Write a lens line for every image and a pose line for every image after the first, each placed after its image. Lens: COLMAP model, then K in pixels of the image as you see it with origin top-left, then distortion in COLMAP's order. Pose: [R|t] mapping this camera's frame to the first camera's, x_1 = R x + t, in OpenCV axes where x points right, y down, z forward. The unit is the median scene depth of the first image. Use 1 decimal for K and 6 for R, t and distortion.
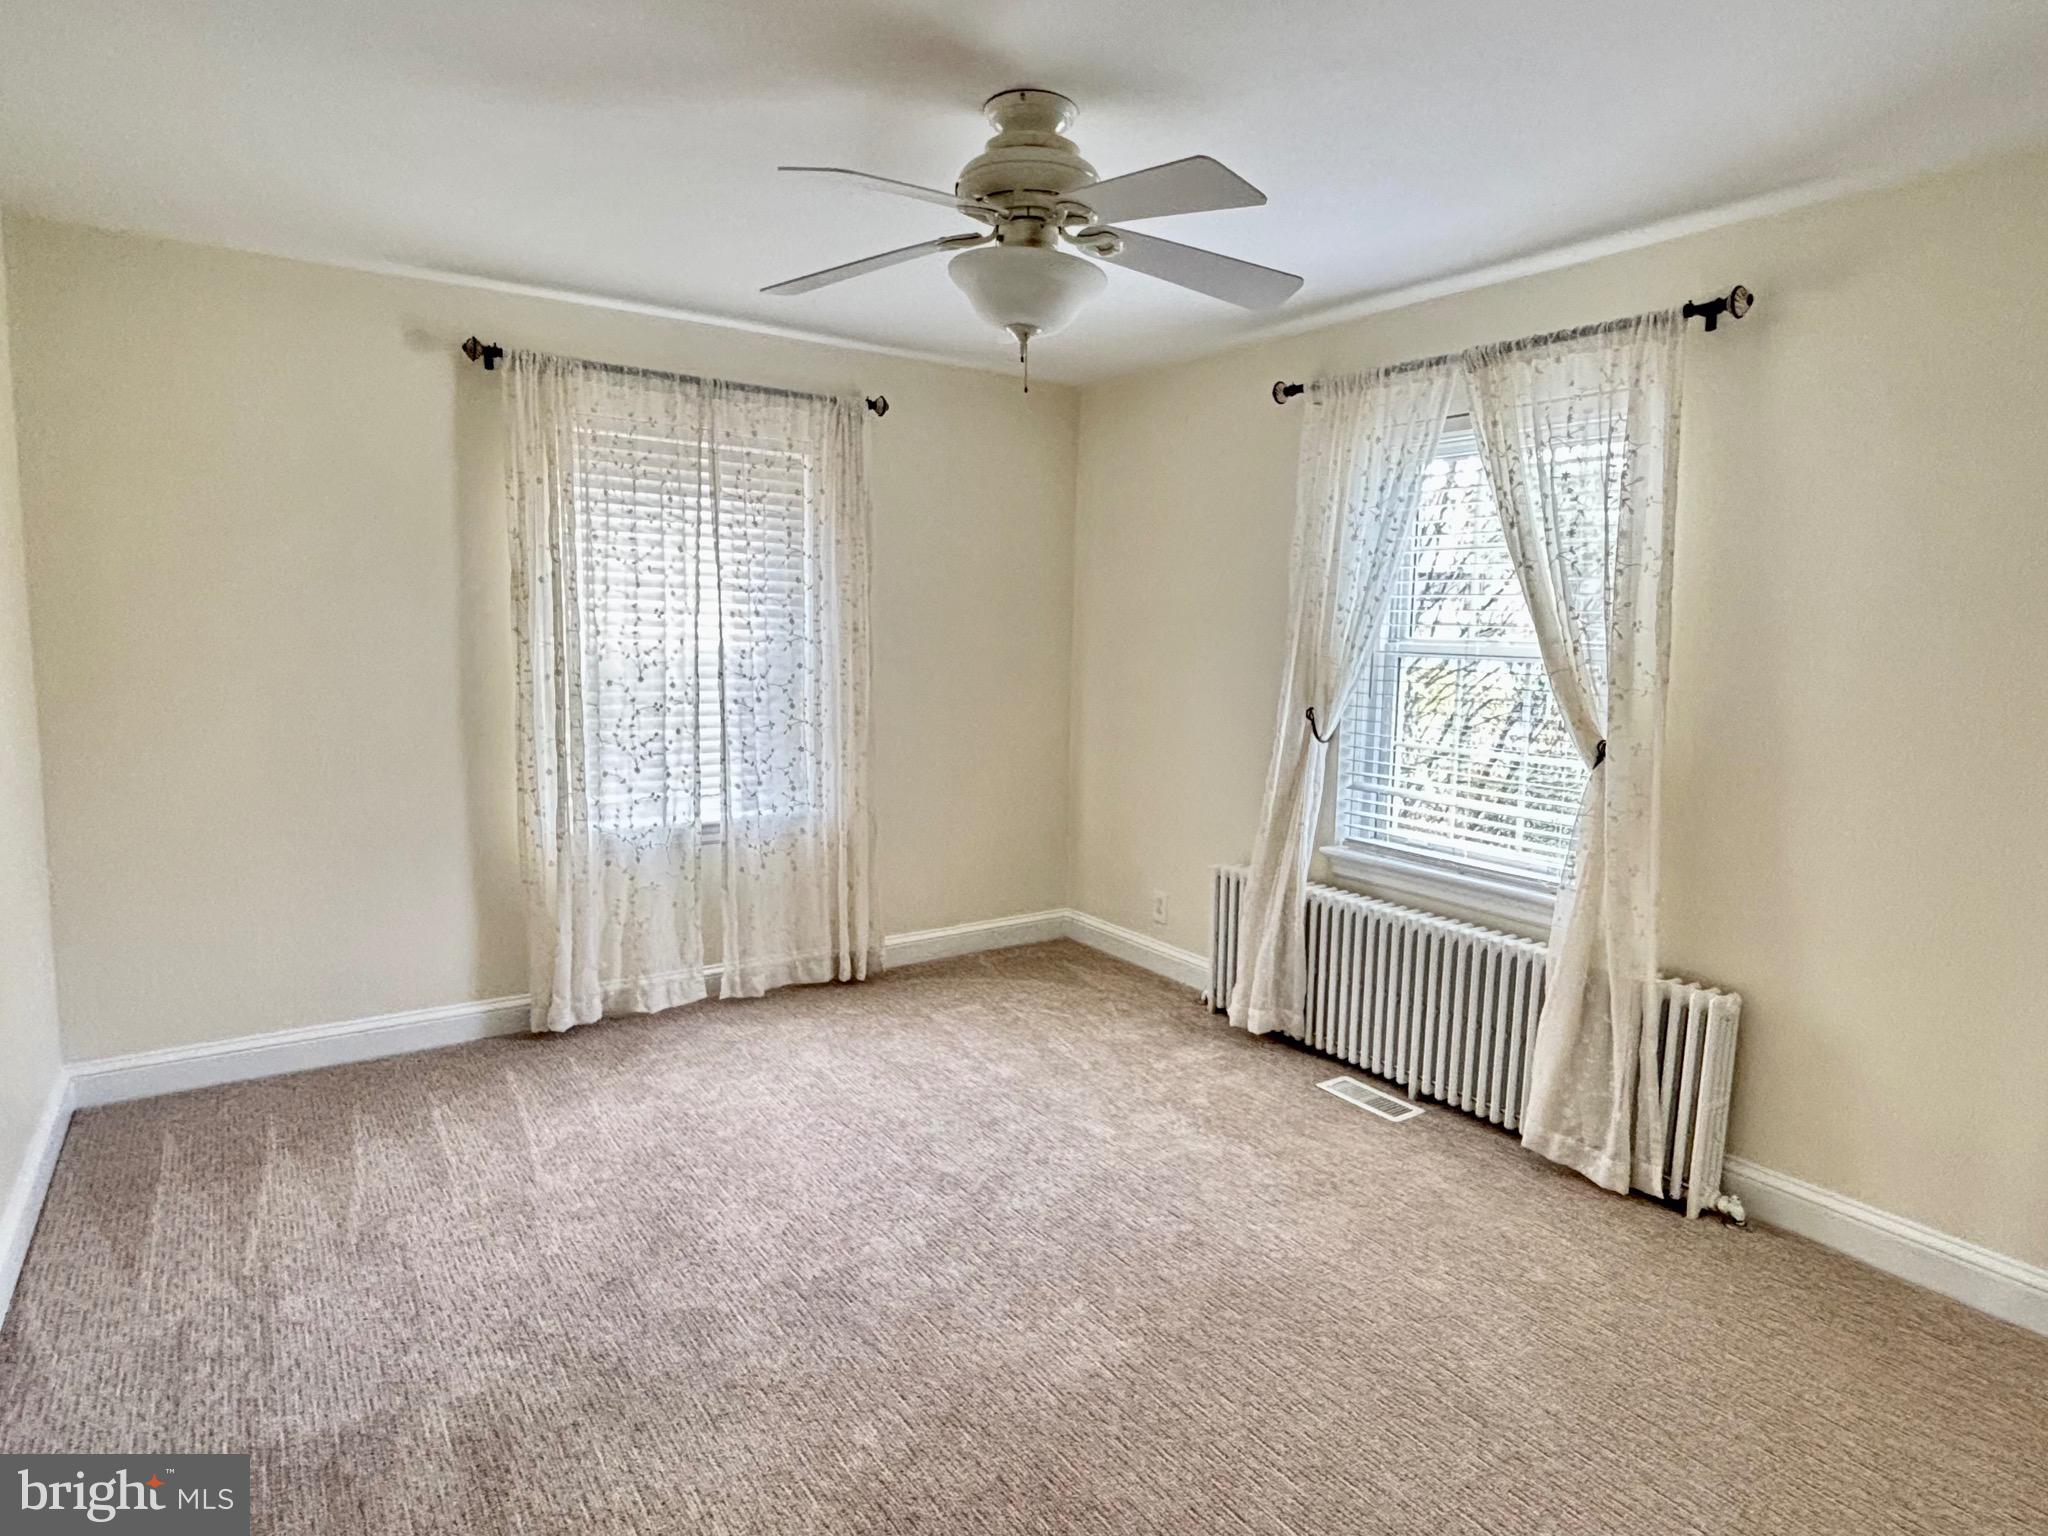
lens RADIAL K [[1174.3, 0, 1024.0], [0, 1174.3, 768.0], [0, 0, 1]] dist [0.046414, -0.000357]
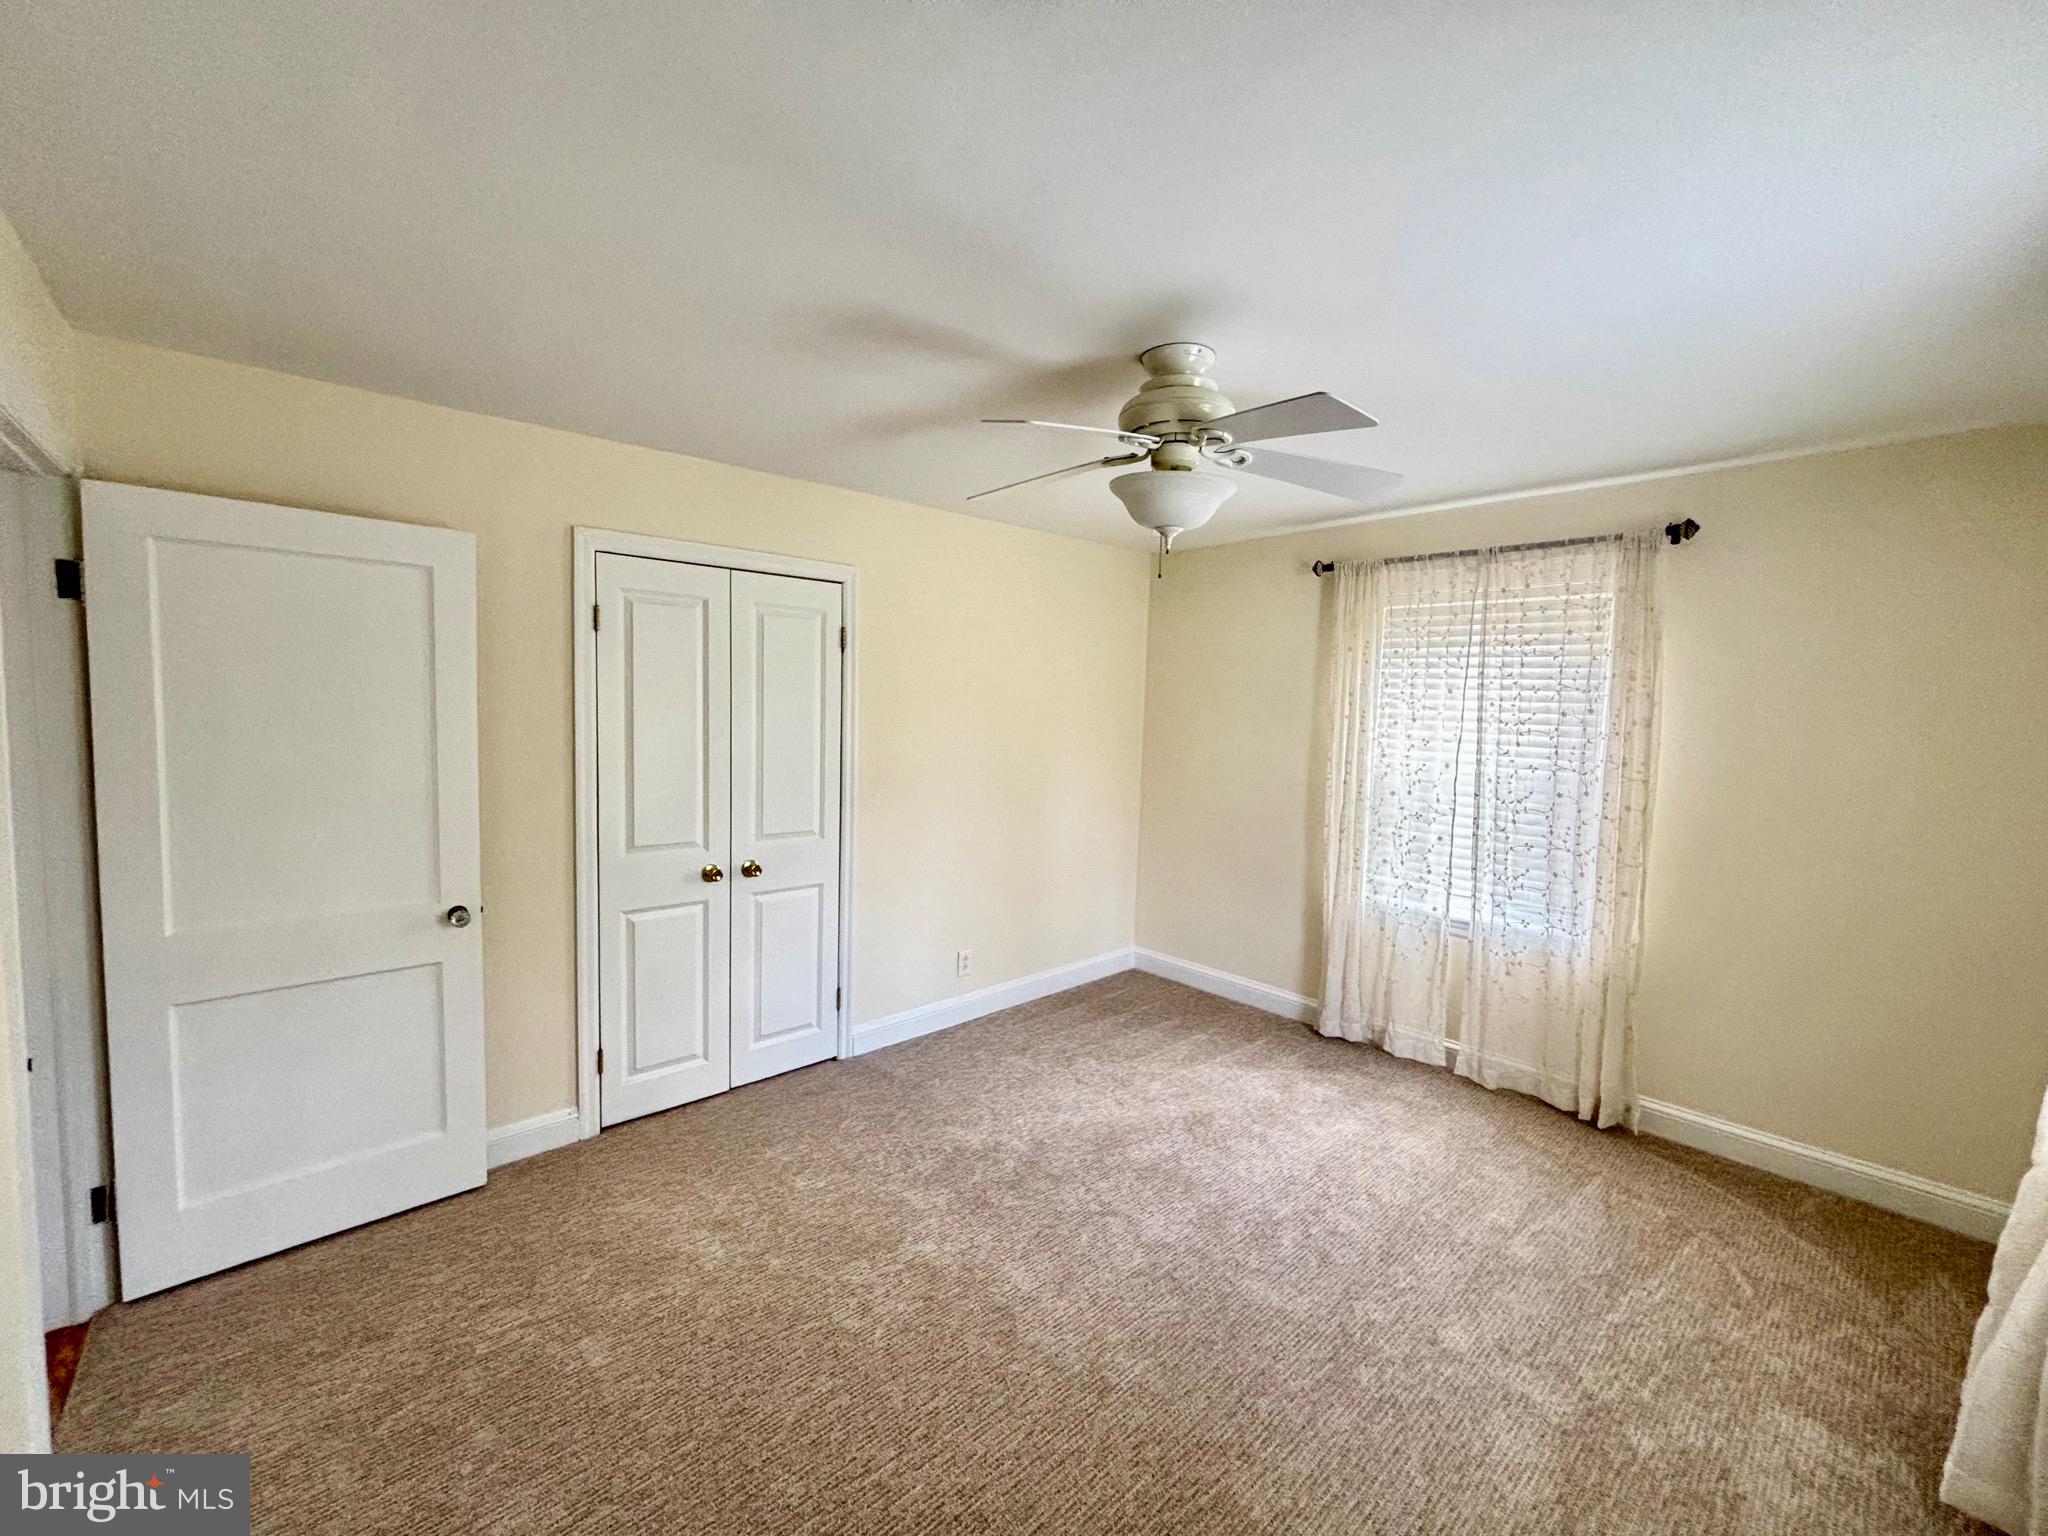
lens RADIAL K [[827.1, 0, 1024.0], [0, 827.1, 768.0], [0, 0, 1]] dist [-0.000239, 0.015267]
pose [[0.165455, 0.053388, -0.984771, 0.479330], [-0.156197, 0.987349, 0.027284, -0.058518], [0.973769, 0.149304, 0.171701, 0.425683]]
